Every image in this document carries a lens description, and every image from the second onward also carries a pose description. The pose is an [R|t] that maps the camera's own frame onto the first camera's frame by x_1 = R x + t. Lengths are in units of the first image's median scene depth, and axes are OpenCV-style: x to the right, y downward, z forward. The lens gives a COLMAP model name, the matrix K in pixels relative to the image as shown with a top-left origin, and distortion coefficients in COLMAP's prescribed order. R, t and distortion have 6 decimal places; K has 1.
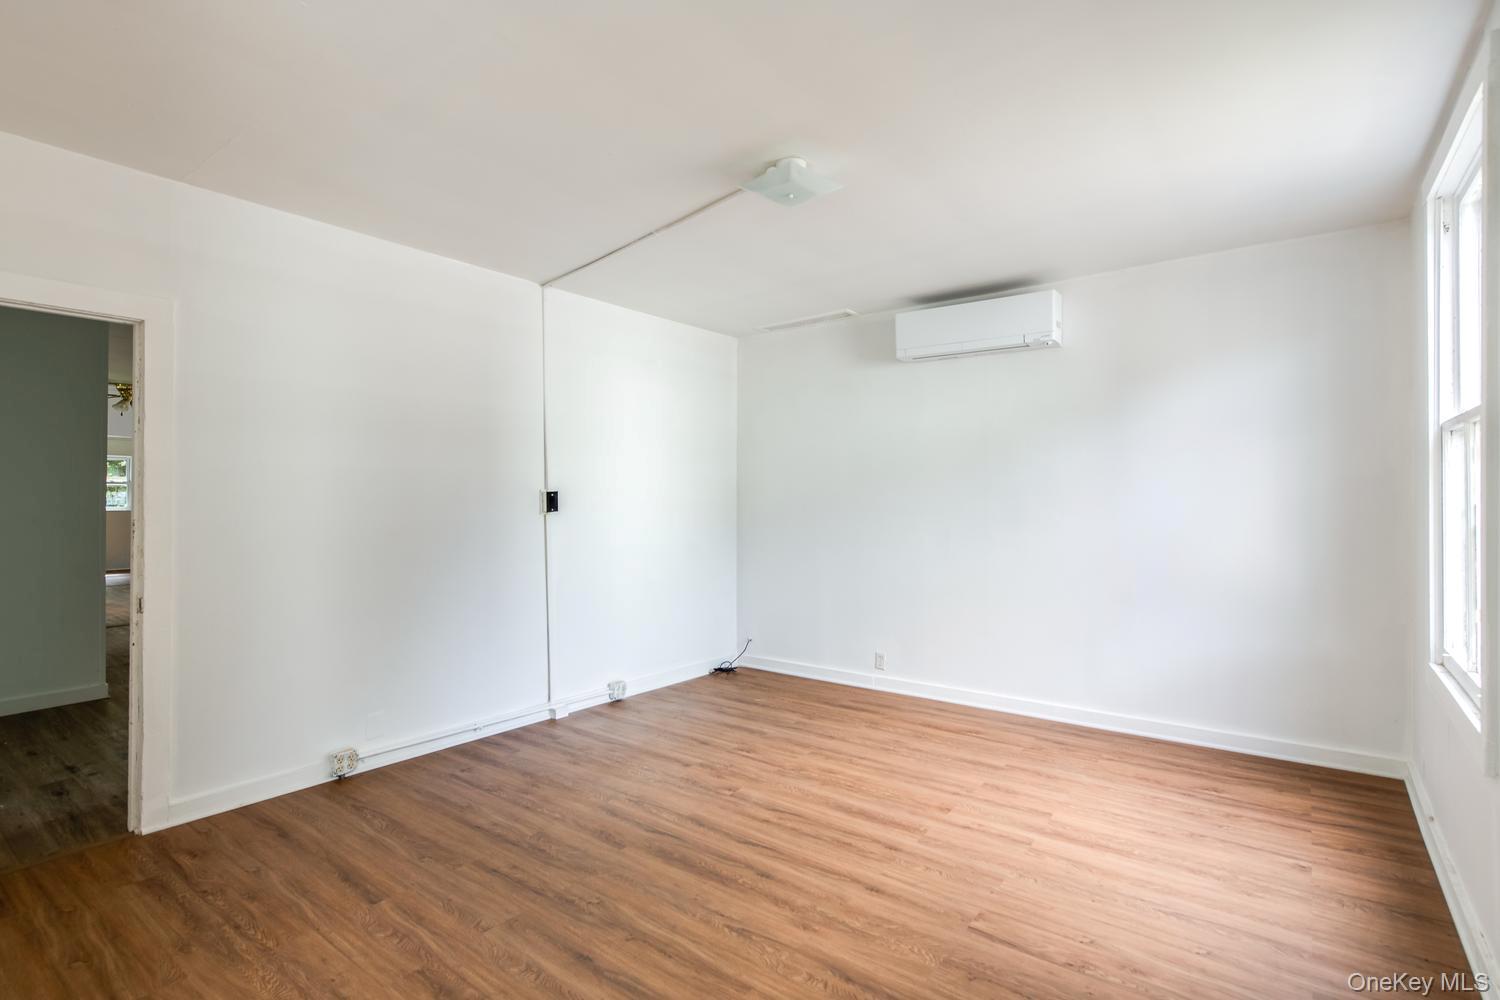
lens RADIAL K [[717.7, 0, 748.3], [0, 717.7, 495.7], [0, 0, 1]] dist [0.014411, -0.001907]
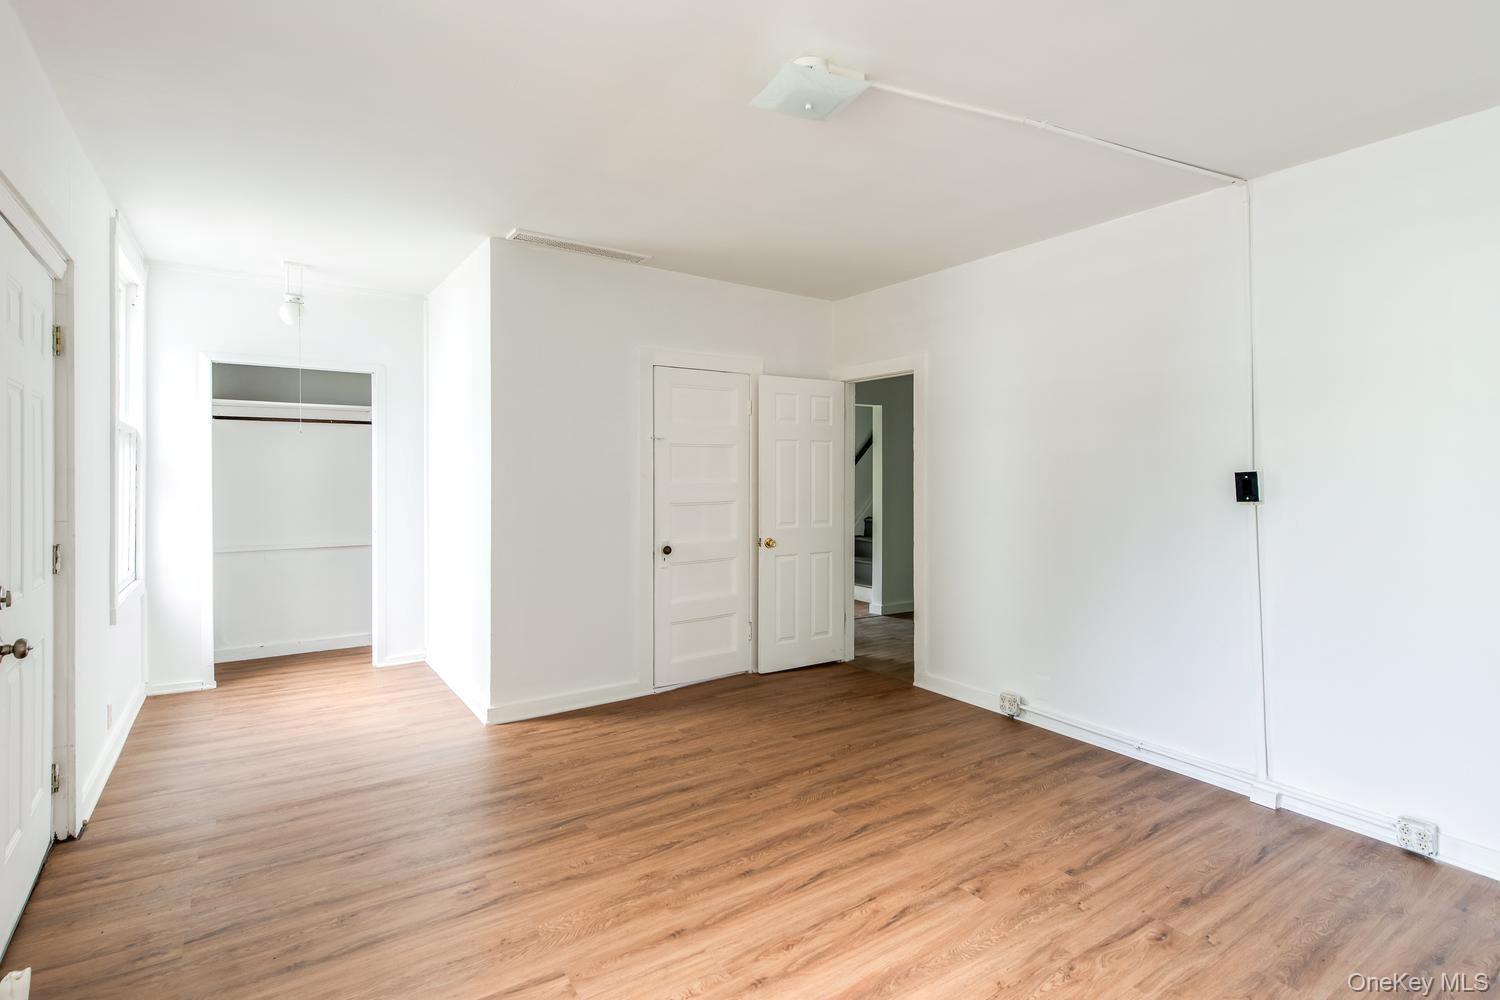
lens RADIAL K [[717.7, 0, 750.2], [0, 717.7, 484.0], [0, 0, 1]] dist [0.014411, -0.001907]
pose [[-0.301127, 0.007033, -0.953558, 0.806609], [-0.004476, 0.999951, 0.008789, 0.001974], [0.953574, 0.006915, -0.301081, 1.118908]]
